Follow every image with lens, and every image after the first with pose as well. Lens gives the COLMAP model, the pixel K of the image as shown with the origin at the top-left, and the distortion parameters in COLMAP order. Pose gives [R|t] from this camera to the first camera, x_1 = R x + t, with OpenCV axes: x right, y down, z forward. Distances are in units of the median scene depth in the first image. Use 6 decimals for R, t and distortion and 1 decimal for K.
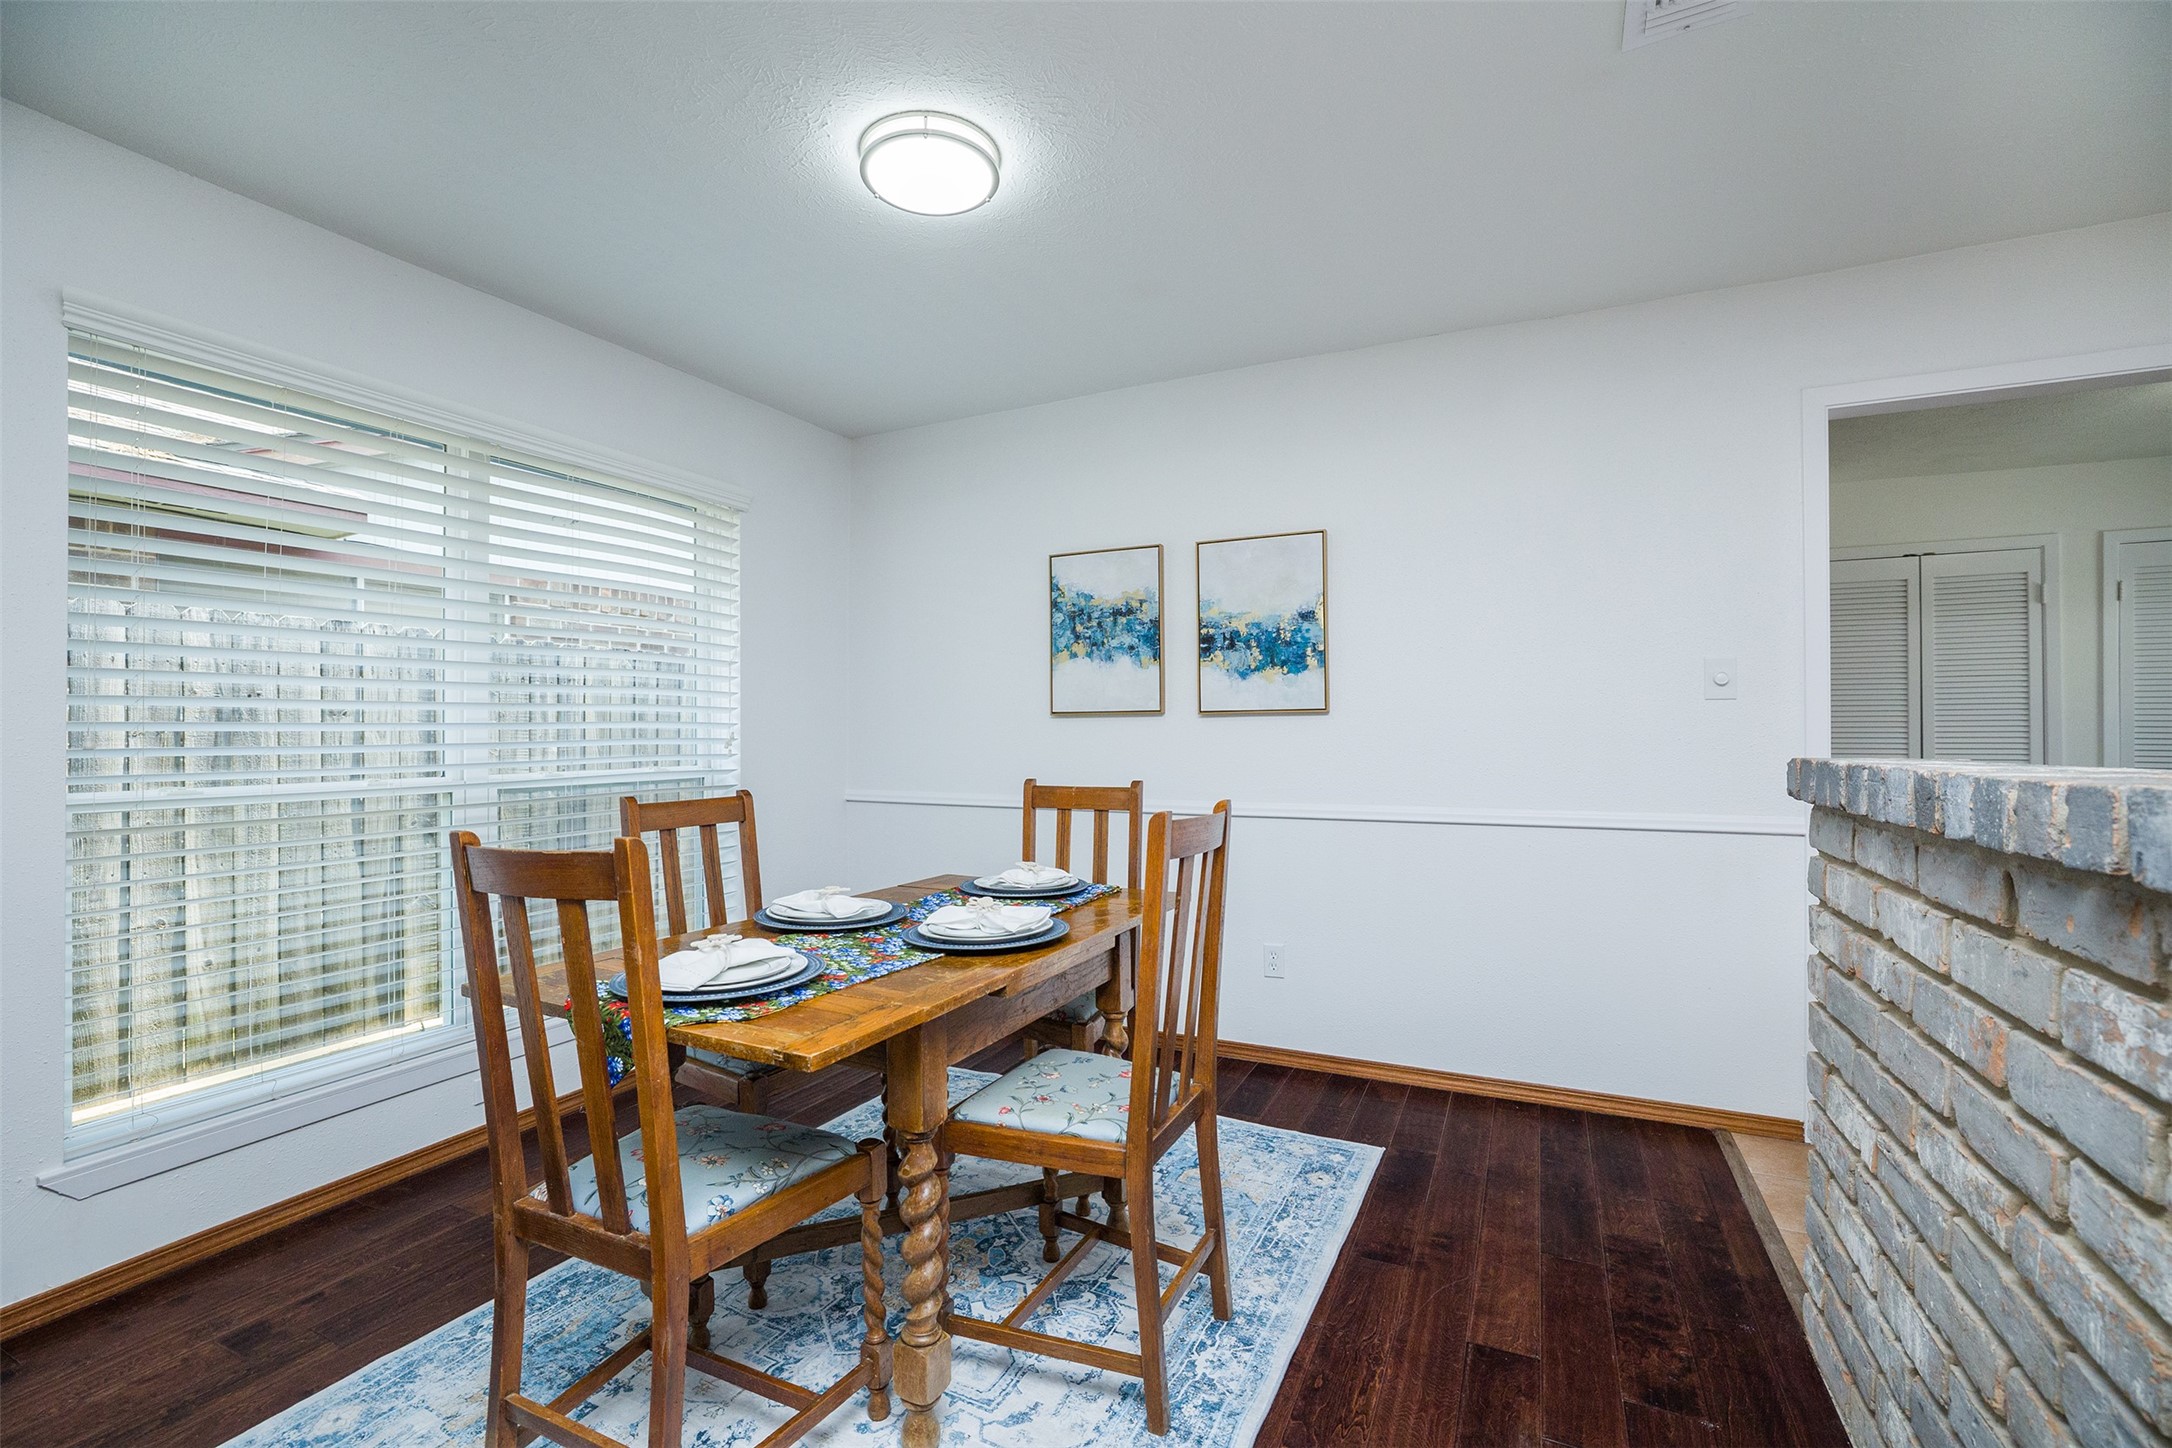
lens RADIAL K [[944.5, 0, 1087.1], [0, 944.5, 715.3], [0, 0, 1]] dist [-0.034505, 0.008462]
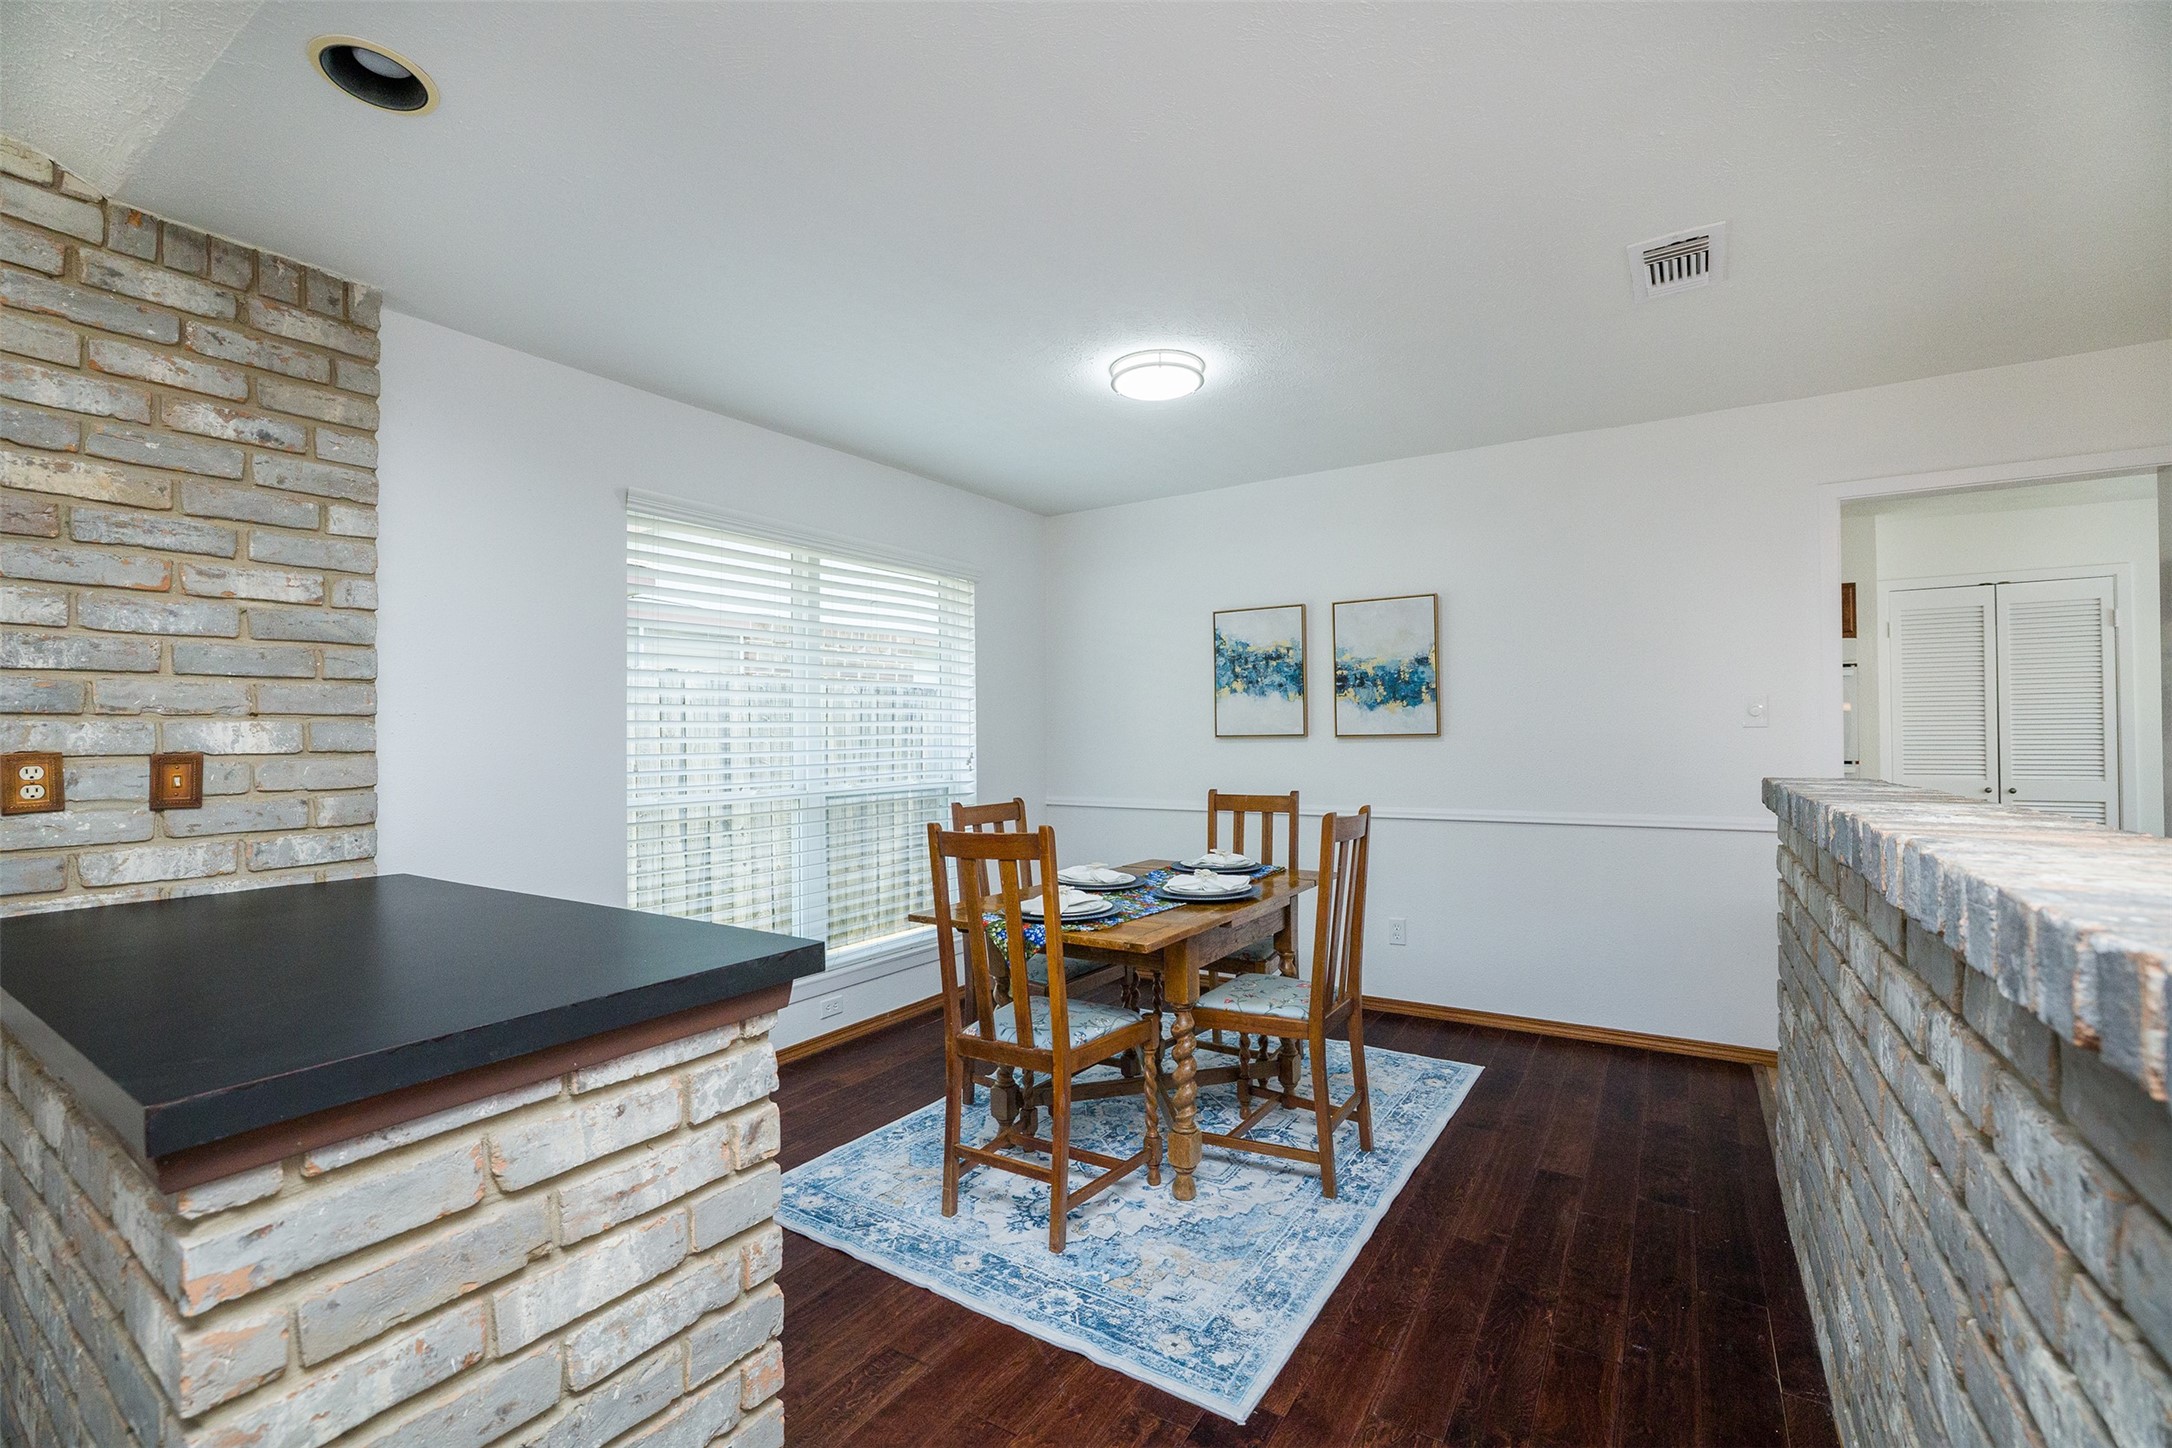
lens RADIAL K [[944.5, 0, 1084.2], [0, 944.5, 721.2], [0, 0, 1]] dist [-0.034505, 0.008462]
pose [[0.993107, -0.007334, -0.116983, -0.109911], [0.007717, 0.999966, 0.002821, -0.046819], [0.116958, -0.003705, 0.993130, -0.480090]]
